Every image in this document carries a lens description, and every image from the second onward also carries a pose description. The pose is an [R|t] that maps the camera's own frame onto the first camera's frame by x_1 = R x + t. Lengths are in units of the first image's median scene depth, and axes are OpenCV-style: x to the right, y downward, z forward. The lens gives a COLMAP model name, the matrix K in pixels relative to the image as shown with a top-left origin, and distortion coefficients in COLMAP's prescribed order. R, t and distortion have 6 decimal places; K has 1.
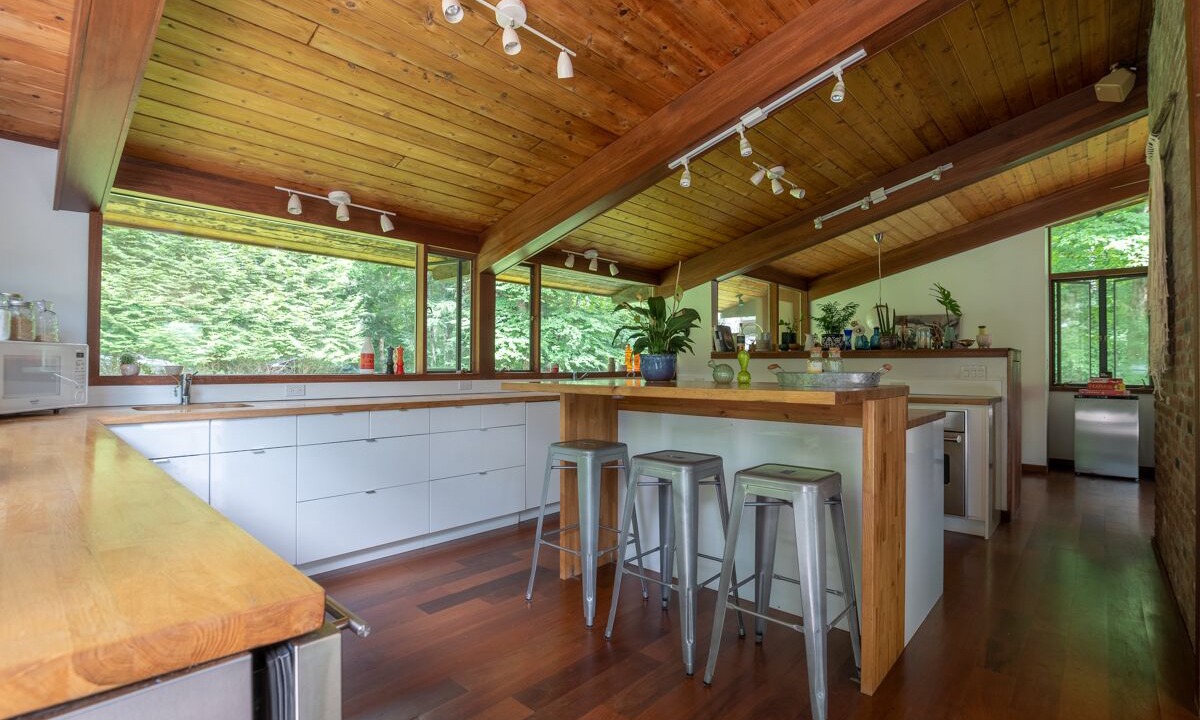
lens RADIAL K [[549.0, 0, 597.2], [0, 549.0, 359.4], [0, 0, 1]] dist [-0.017074, 0.000623]
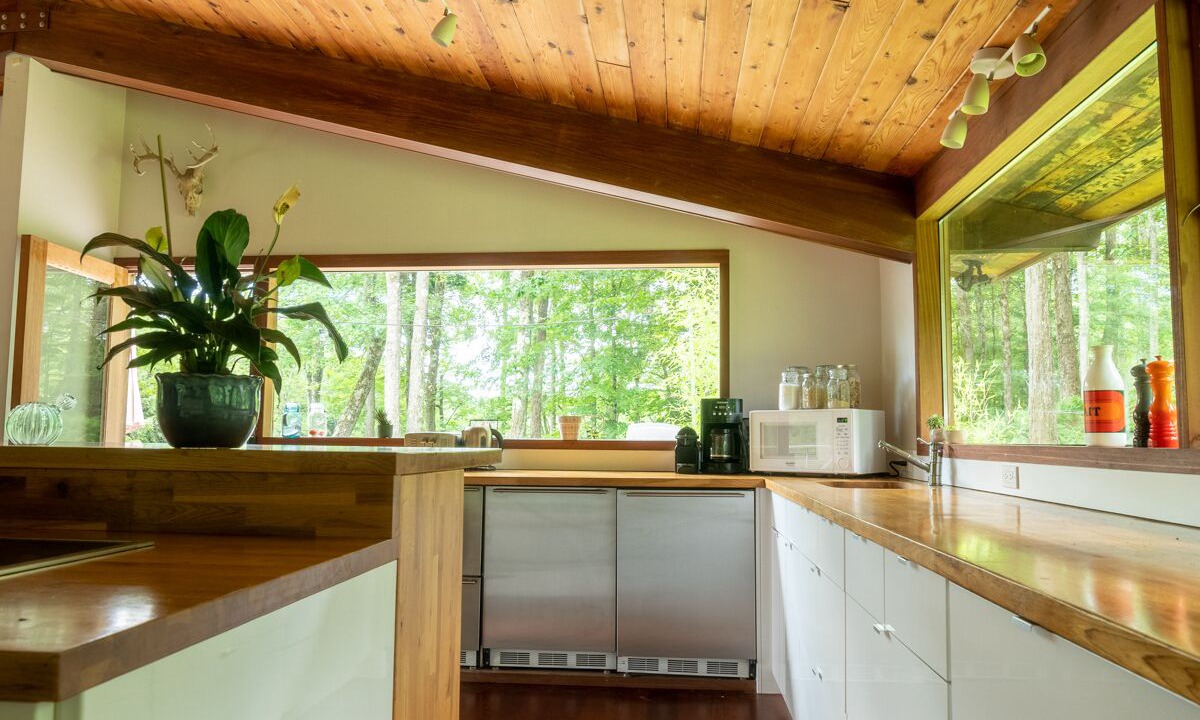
lens RADIAL K [[825.9, 0, 597.9], [0, 825.9, 372.9], [0, 0, 1]] dist [-0.021105, -0.000806]
pose [[-0.797675, -0.060932, -0.600001, 0.176591], [-0.006132, 0.995651, -0.092959, 0.029812], [0.603056, -0.070472, -0.794580, 1.185871]]
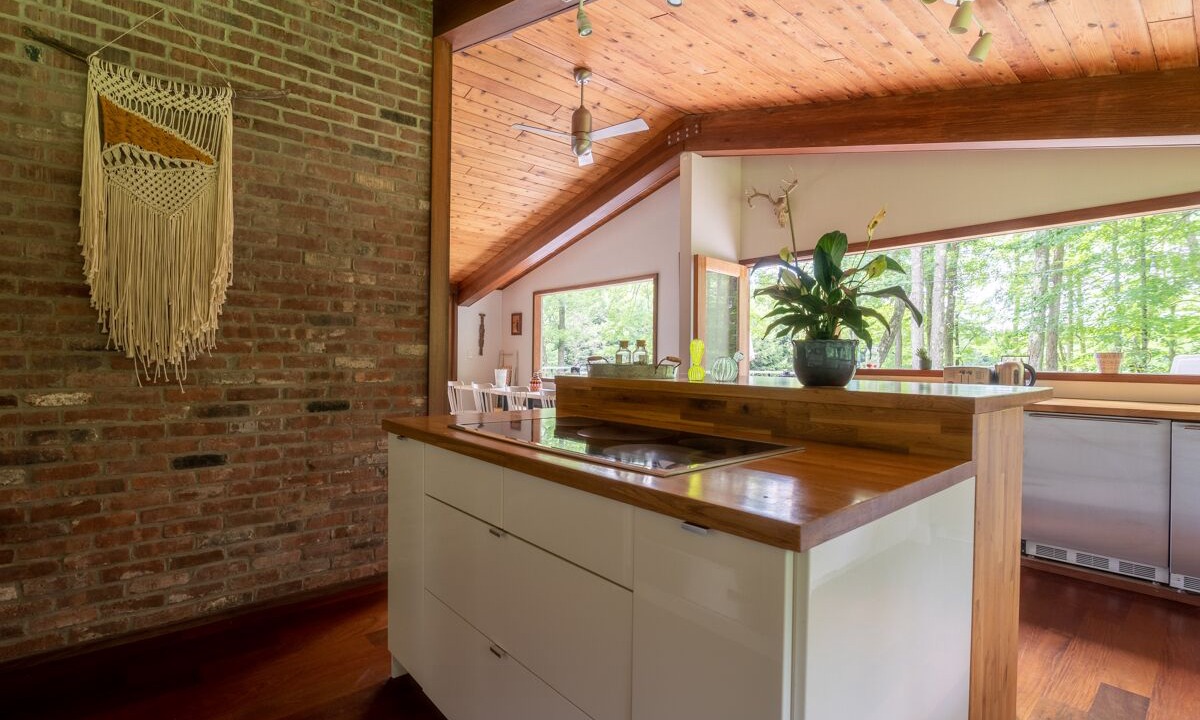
lens RADIAL K [[549.0, 0, 597.2], [0, 549.0, 359.4], [0, 0, 1]] dist [-0.017074, 0.000623]
pose [[-0.992393, -0.014474, 0.122258, 0.208627], [-0.015867, 0.999820, -0.010429, 0.016300], [-0.122085, -0.012289, -0.992444, 1.186981]]
